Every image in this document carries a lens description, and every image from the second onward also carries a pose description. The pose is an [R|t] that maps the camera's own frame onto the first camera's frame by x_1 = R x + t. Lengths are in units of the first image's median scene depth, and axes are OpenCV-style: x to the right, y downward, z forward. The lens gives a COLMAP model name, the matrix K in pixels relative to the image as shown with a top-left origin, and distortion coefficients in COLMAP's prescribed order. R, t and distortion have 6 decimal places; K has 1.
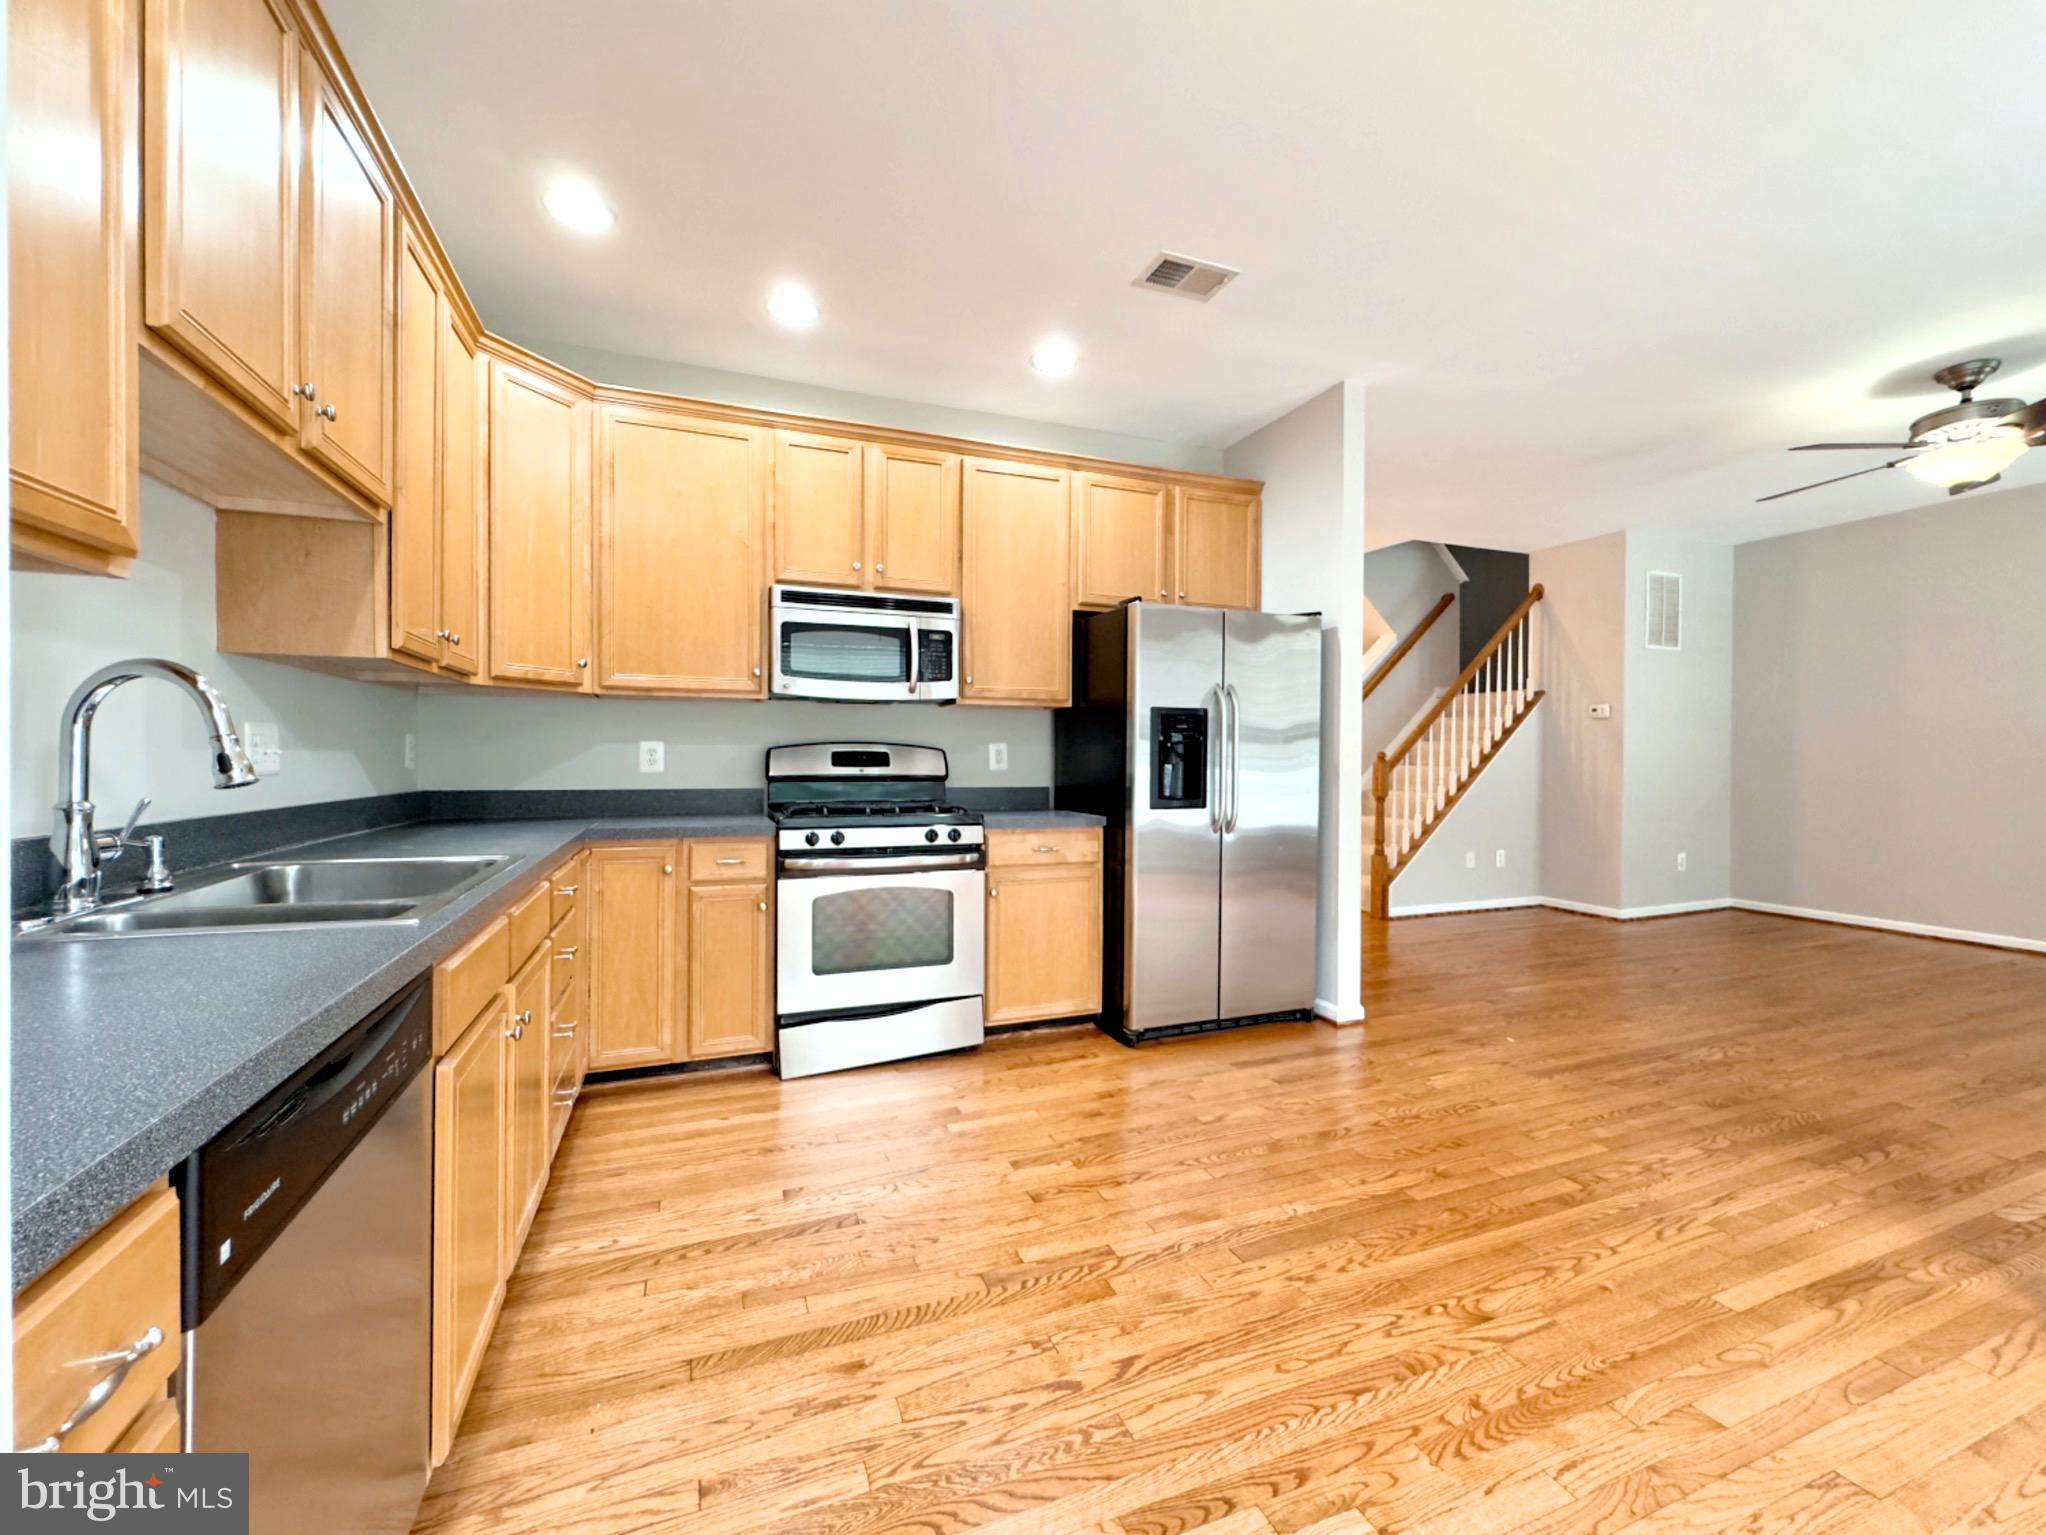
lens RADIAL K [[833.9, 0, 1023.0], [0, 833.9, 767.5], [0, 0, 1]] dist [-0.001141, 0.000169]
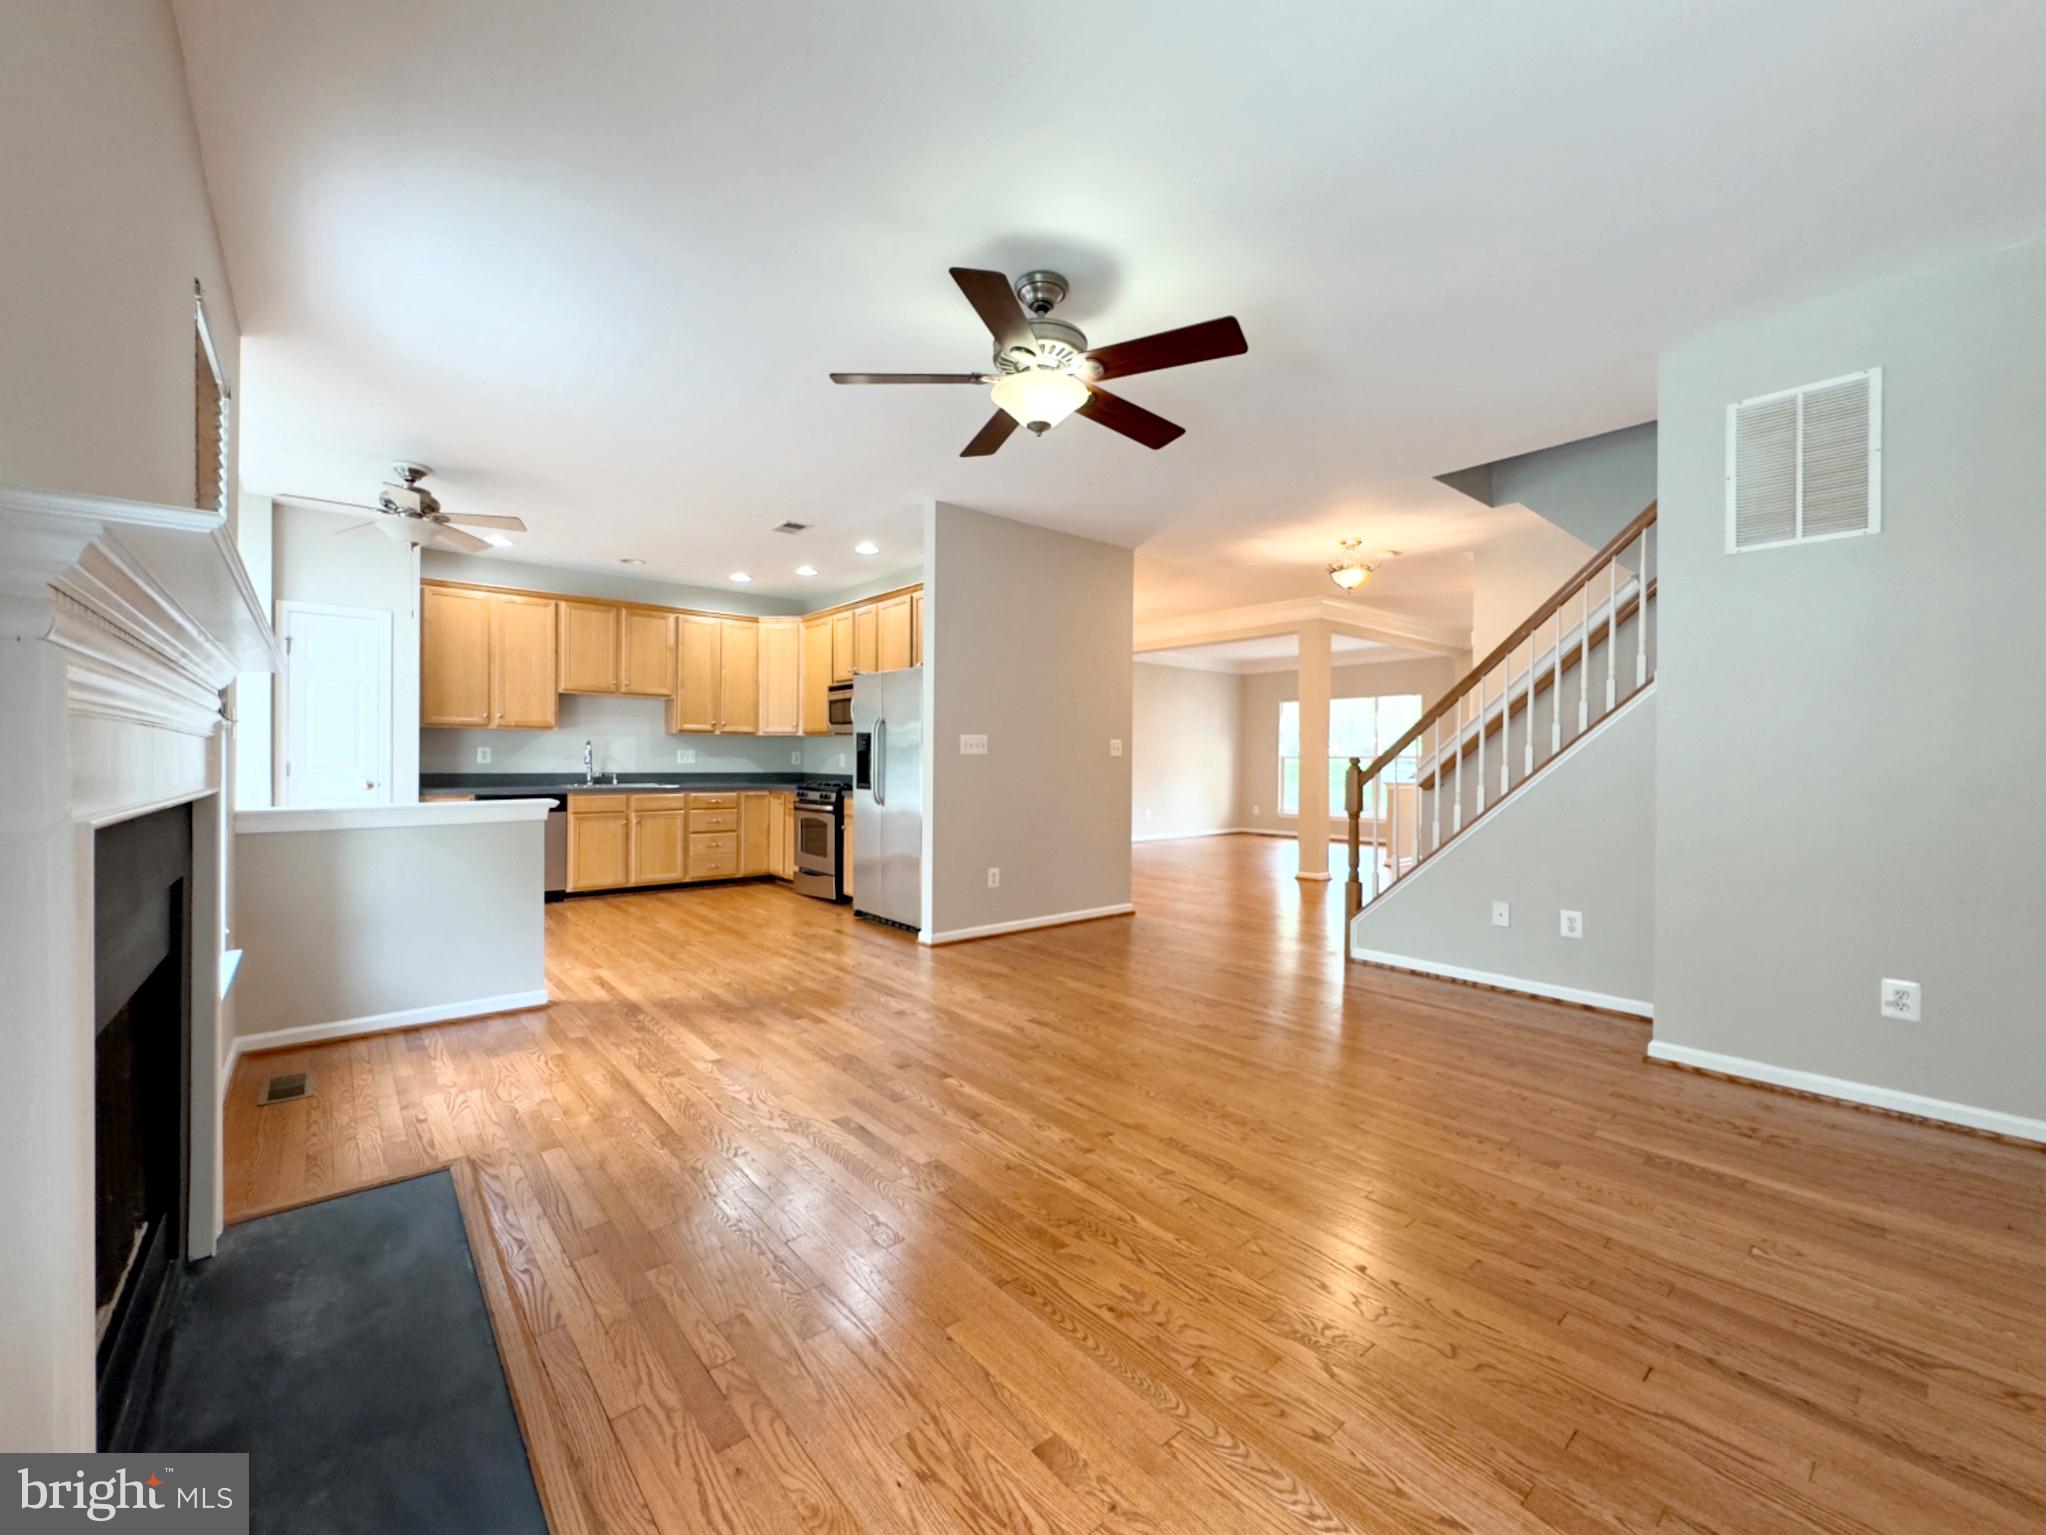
lens RADIAL K [[839.6, 0, 1019.3], [0, 839.6, 767.8], [0, 0, 1]] dist [-0.003329, 0.000058]
pose [[0.318943, 0.007733, -0.947742, 2.171040], [-0.019640, 0.999806, 0.001548, -0.005762], [0.947571, 0.018120, 0.319033, 0.818271]]
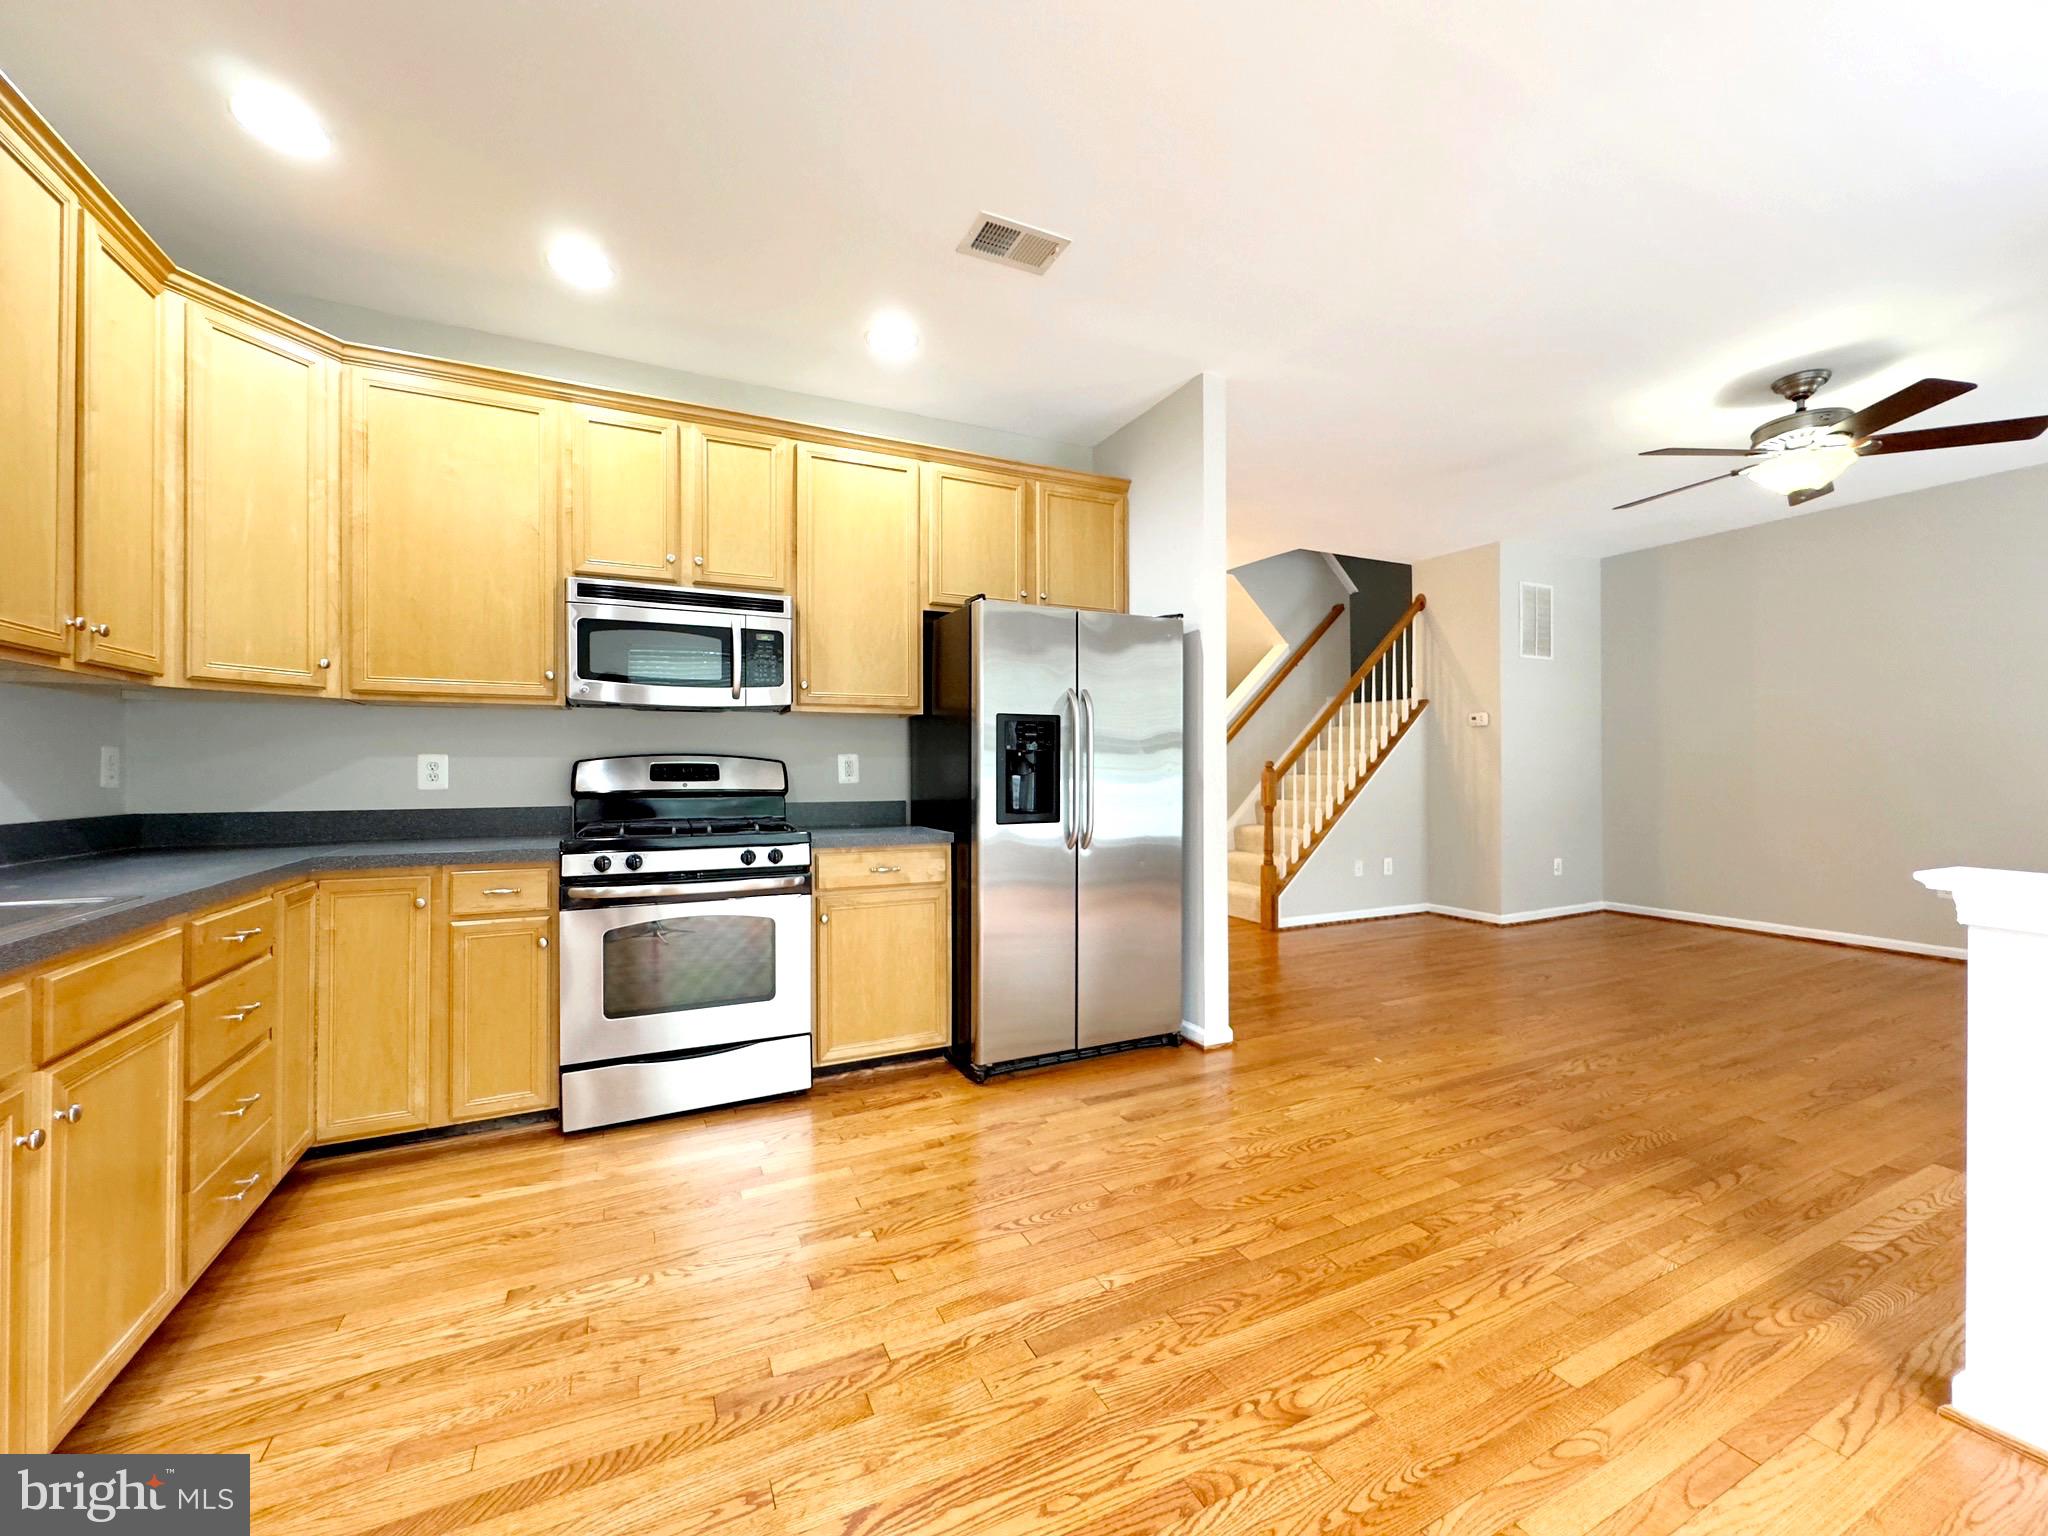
lens RADIAL K [[819.8, 0, 1028.8], [0, 819.8, 767.9], [0, 0, 1]] dist [-0.000769, 0.000026]
pose [[0.996623, -0.007652, 0.081752, 0.125126], [0.008800, 0.999867, -0.013697, 0.000507], [-0.081636, 0.014370, 0.996559, 0.100726]]
